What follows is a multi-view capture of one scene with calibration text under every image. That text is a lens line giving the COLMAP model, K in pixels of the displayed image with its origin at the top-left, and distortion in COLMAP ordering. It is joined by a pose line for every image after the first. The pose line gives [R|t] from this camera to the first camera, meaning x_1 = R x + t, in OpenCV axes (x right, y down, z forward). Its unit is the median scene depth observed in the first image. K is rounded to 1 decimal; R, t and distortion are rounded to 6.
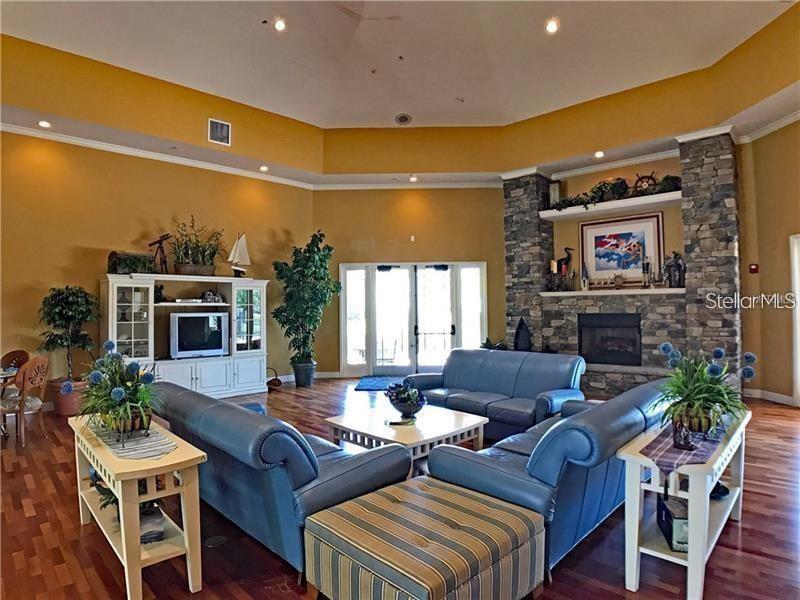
lens RADIAL K [[453.0, 0, 400.0], [0, 453.0, 300.0], [0, 0, 1]] dist [-0.097019, -0.000336]
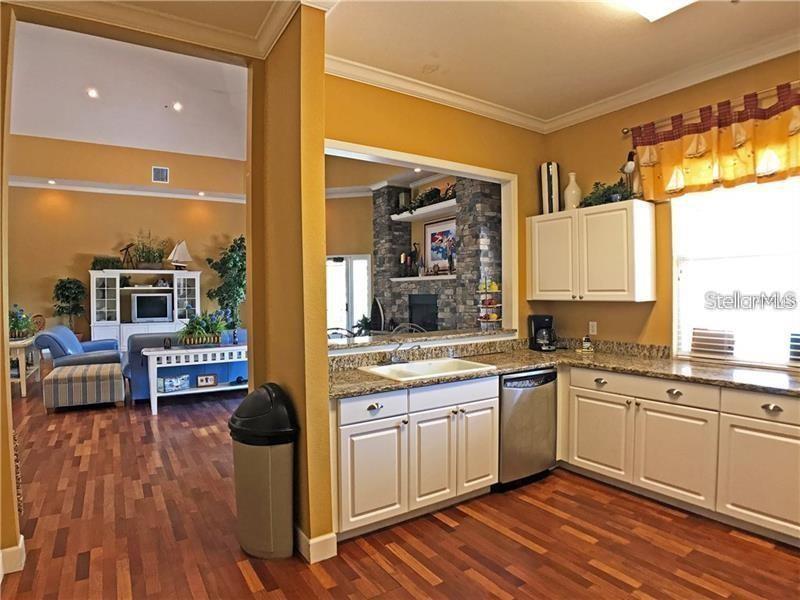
lens RADIAL K [[453.0, 0, 400.0], [0, 453.0, 300.0], [0, 0, 1]] dist [-0.097019, -0.000336]
pose [[0.978653, 0.004248, -0.205475, 0.685092], [0.003041, 0.999378, 0.035145, -0.000352], [0.205496, -0.035019, 0.978031, -0.308687]]
